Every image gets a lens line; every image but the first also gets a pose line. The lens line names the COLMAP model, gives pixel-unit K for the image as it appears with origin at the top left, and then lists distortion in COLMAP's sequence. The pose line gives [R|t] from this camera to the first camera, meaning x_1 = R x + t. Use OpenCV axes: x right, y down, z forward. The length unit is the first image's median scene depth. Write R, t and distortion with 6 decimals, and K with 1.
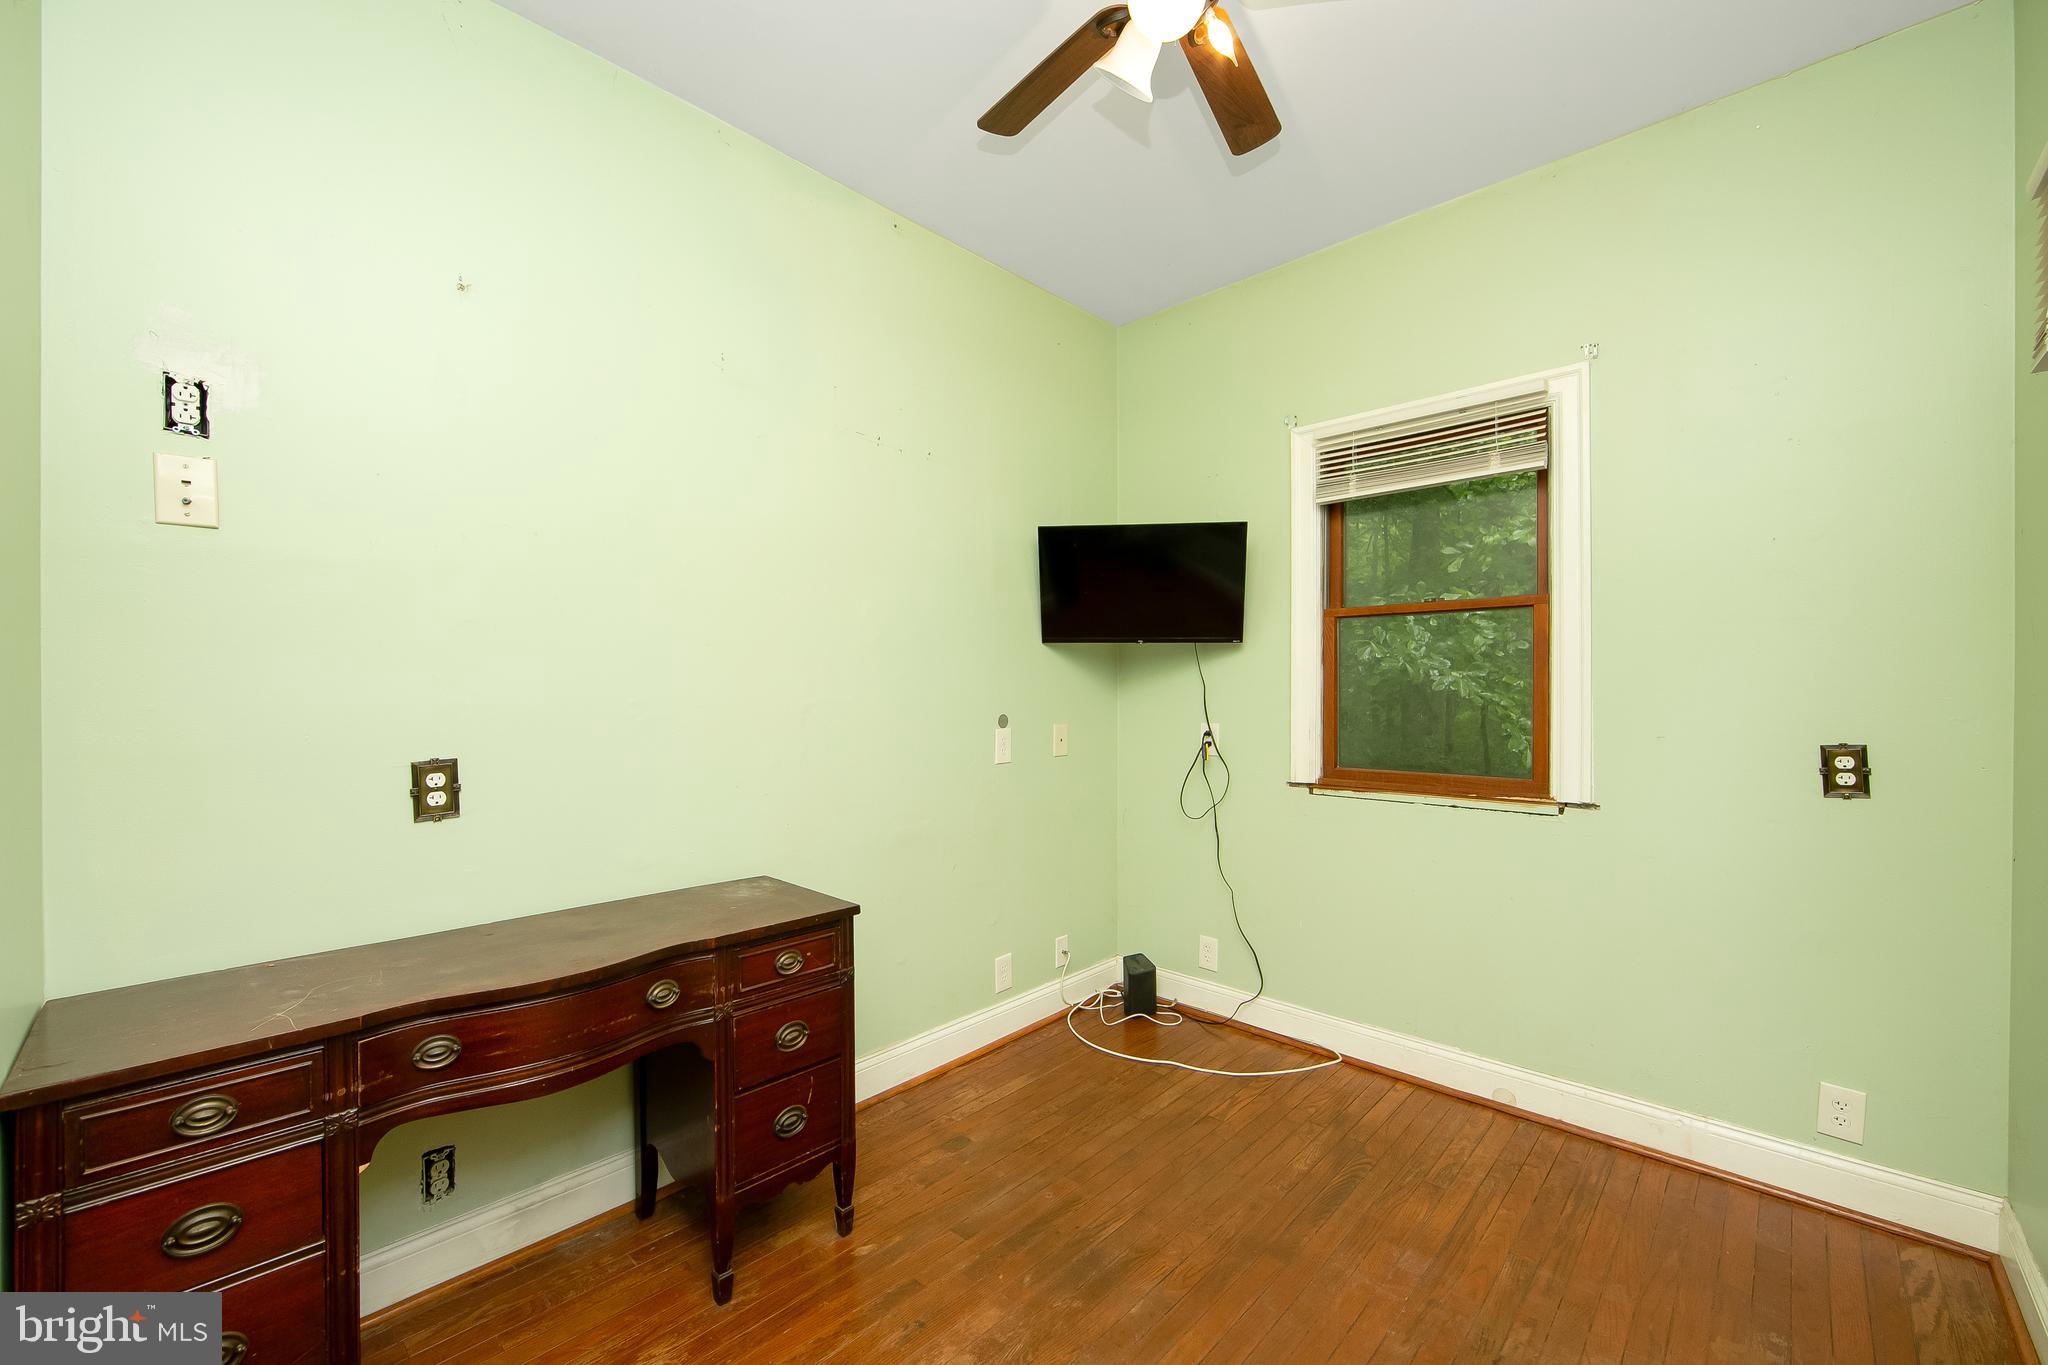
lens RADIAL K [[830.1, 0, 1036.2], [0, 830.1, 681.8], [0, 0, 1]] dist [-0.006143, -0.000538]
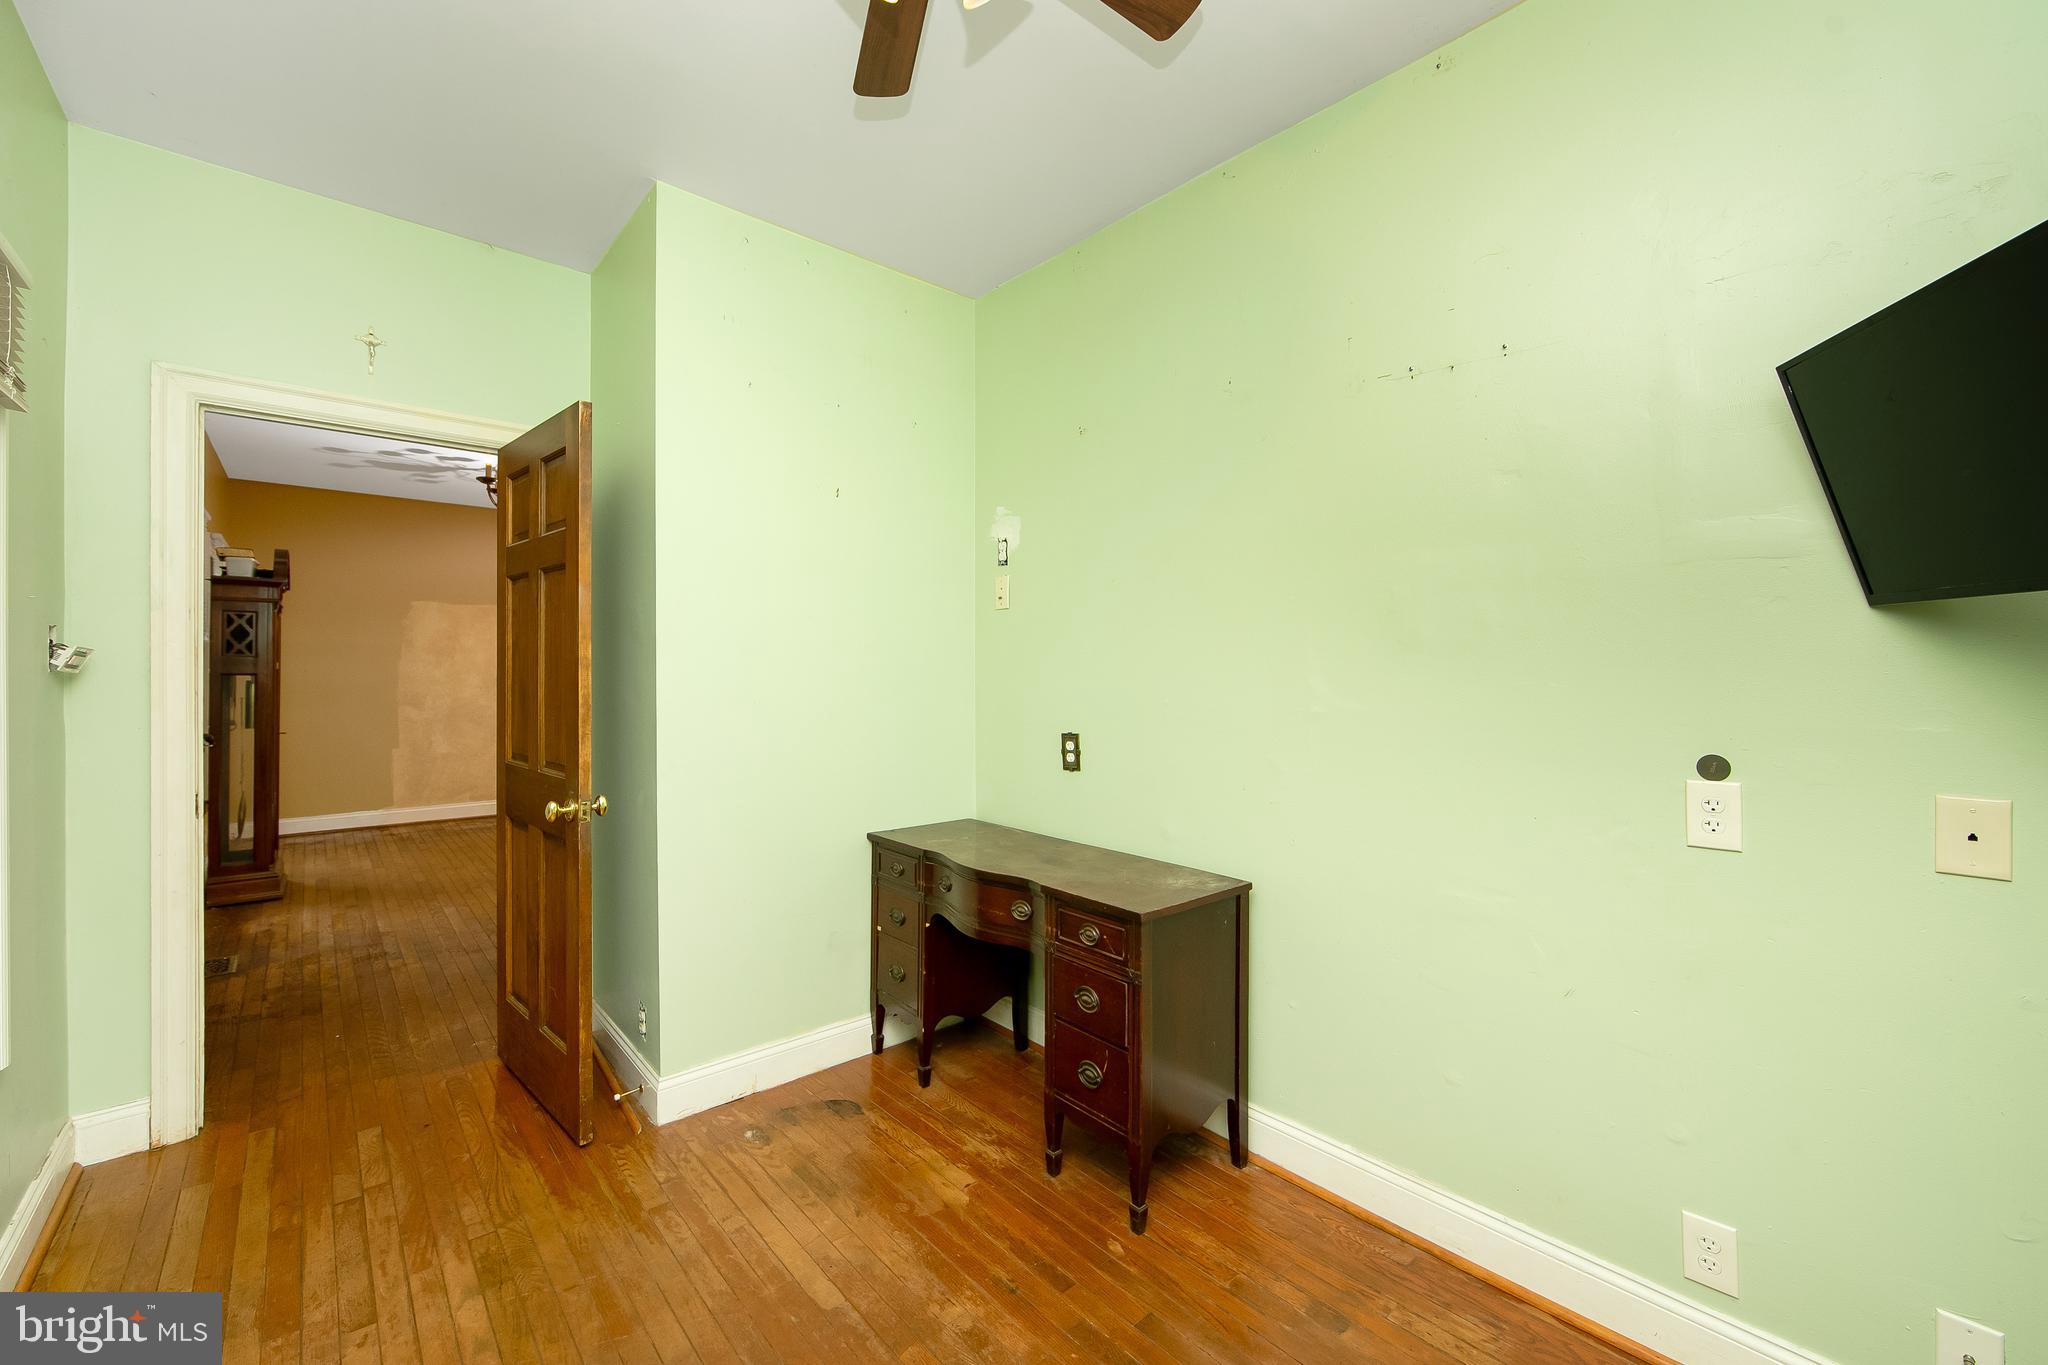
lens RADIAL K [[826.7, 0, 1014.7], [0, 826.7, 651.4], [0, 0, 1]] dist [-0.003554, -0.000735]
pose [[-0.110542, -0.018900, -0.993692, 0.873439], [0.011363, 0.999730, -0.020279, -0.033138], [0.993807, -0.013533, -0.110297, 1.044448]]
